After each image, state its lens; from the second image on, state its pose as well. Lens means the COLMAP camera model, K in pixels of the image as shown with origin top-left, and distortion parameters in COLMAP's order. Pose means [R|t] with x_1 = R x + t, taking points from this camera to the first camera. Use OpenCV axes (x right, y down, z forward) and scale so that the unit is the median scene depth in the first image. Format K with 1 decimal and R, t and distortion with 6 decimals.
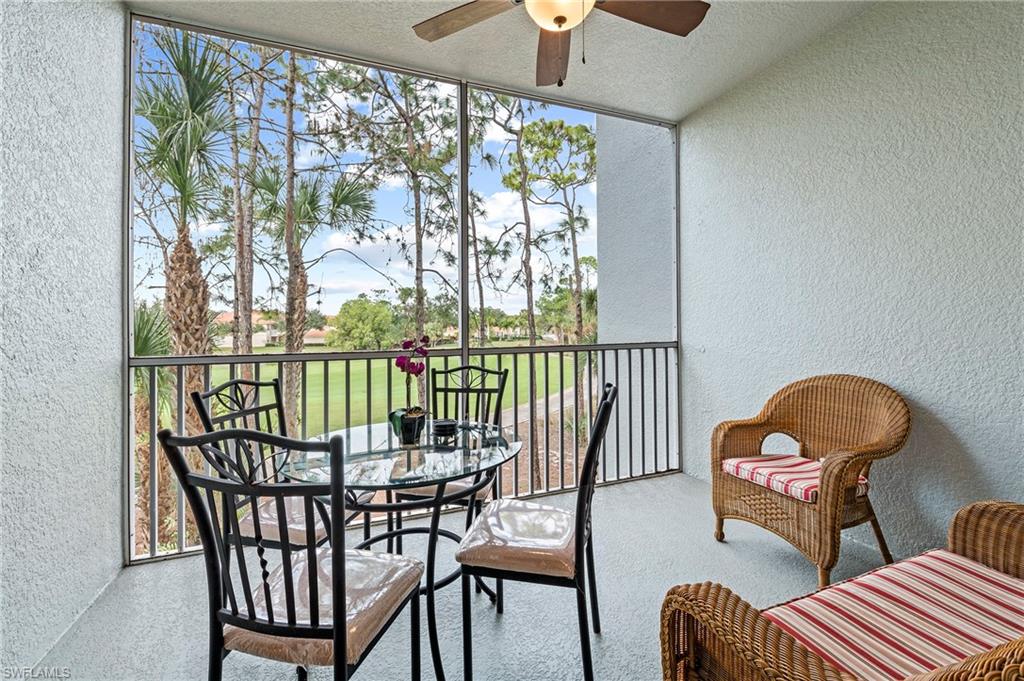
lens RADIAL K [[420.6, 0, 504.6], [0, 420.6, 329.9], [0, 0, 1]] dist [-0.004612, -0.001700]
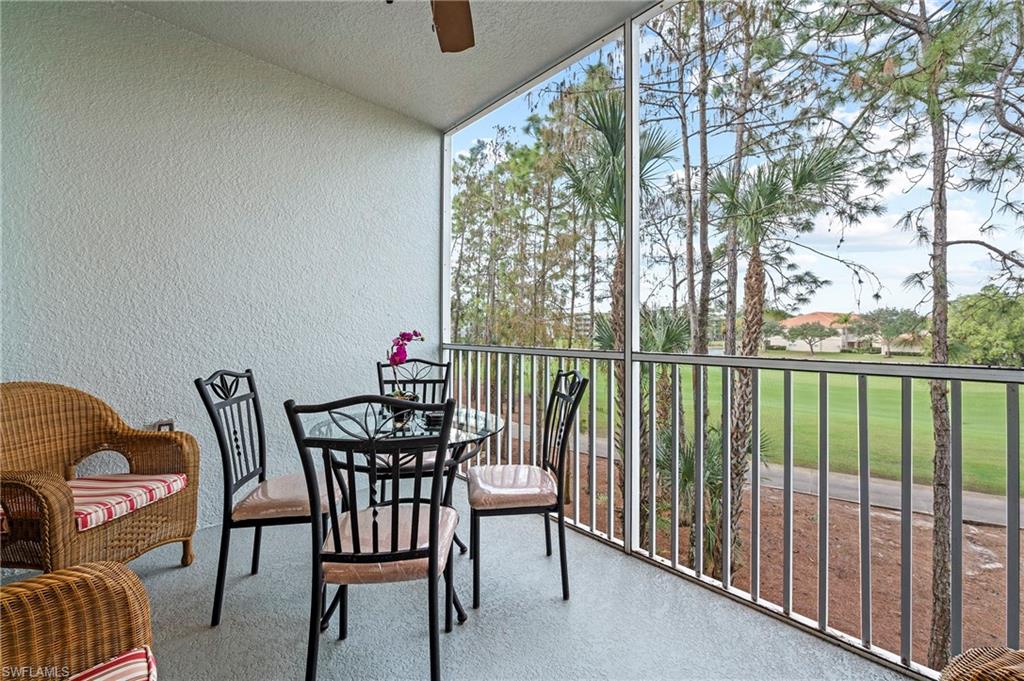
lens RADIAL K [[420.6, 0, 513.7], [0, 420.6, 325.2], [0, 0, 1]] dist [-0.004612, -0.001700]
pose [[0.371411, -0.002459, -0.928465, 0.142386], [-0.016195, 0.999827, -0.009126, 0.000962], [0.928327, 0.018426, 0.371307, 0.127111]]
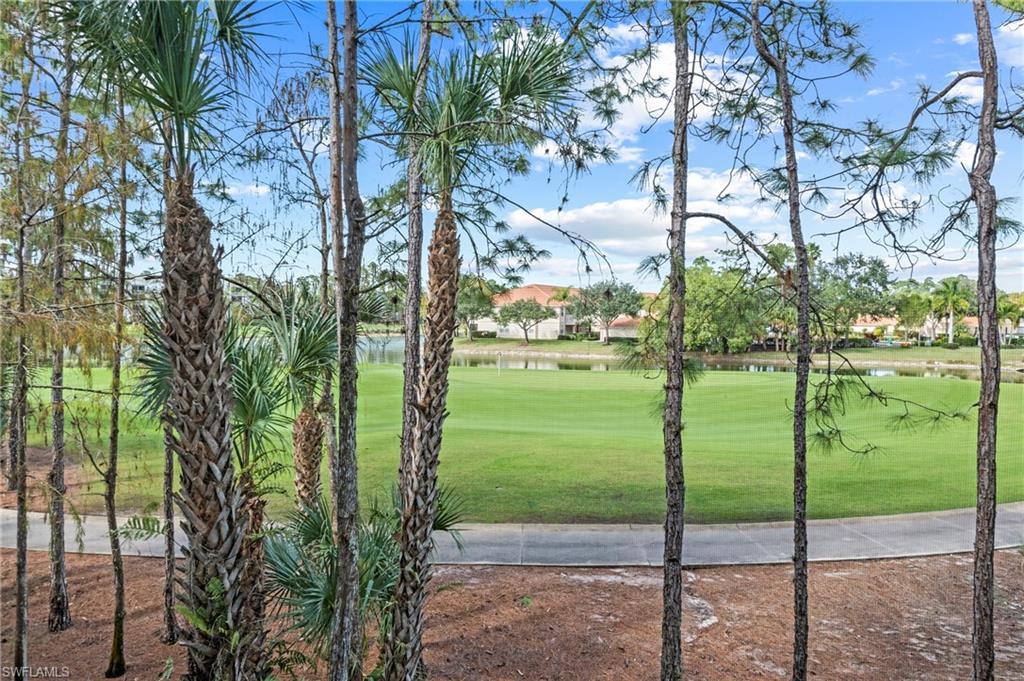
lens RADIAL K [[703.4, 0, 485.9], [0, 703.4, 339.1], [0, 0, 1]] dist [-0.002258, -0.003131]
pose [[0.807616, 0.037952, -0.588486, 0.072754], [-0.019326, 0.999094, 0.037910, -0.031270], [0.589392, -0.019244, 0.807618, 0.240248]]
